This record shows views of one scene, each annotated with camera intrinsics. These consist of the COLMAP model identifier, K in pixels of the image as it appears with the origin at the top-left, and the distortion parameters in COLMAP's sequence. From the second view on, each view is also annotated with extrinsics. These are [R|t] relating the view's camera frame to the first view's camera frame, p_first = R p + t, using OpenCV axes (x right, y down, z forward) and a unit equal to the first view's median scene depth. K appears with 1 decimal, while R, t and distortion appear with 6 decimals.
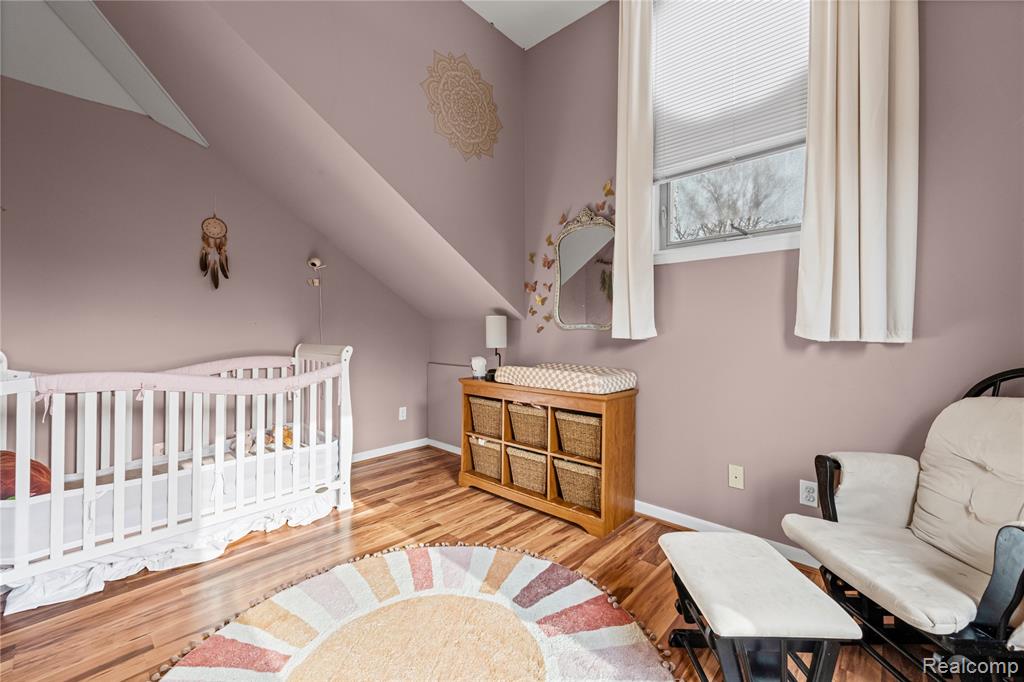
lens RADIAL K [[410.5, 0, 516.4], [0, 410.5, 333.7], [0, 0, 1]] dist [0.001618, -0.000046]
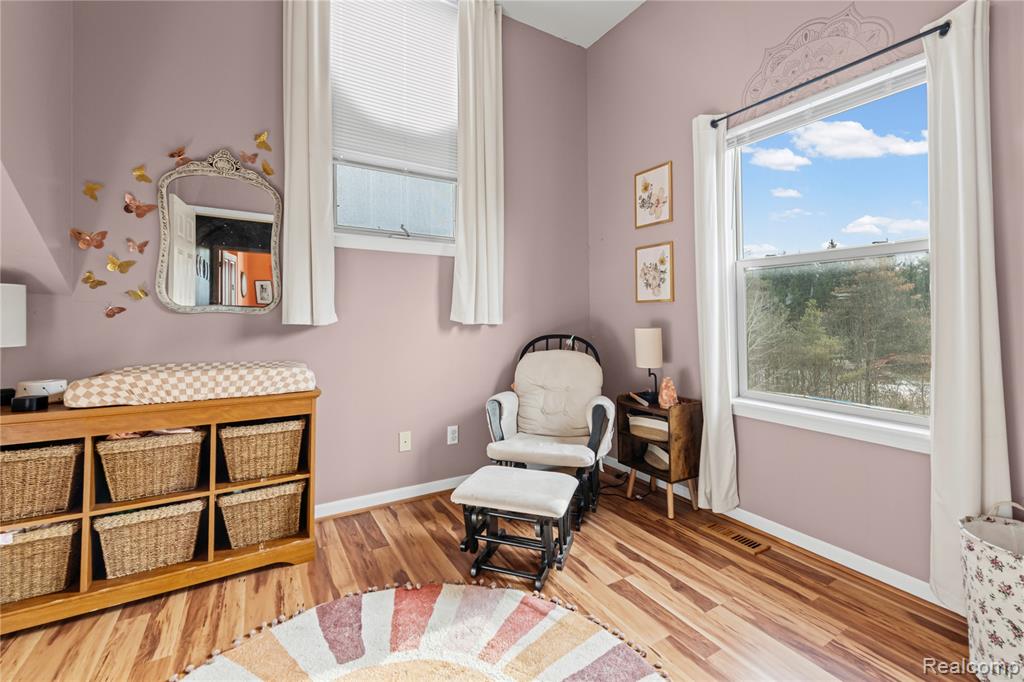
lens RADIAL K [[430.1, 0, 515.1], [0, 430.1, 307.4], [0, 0, 1]] dist [0.000440, -0.000074]
pose [[0.284195, 0.022242, 0.958508, -0.497799], [-0.000905, 0.999737, -0.022930, -0.004092], [-0.958766, 0.005649, 0.284140, 0.316143]]
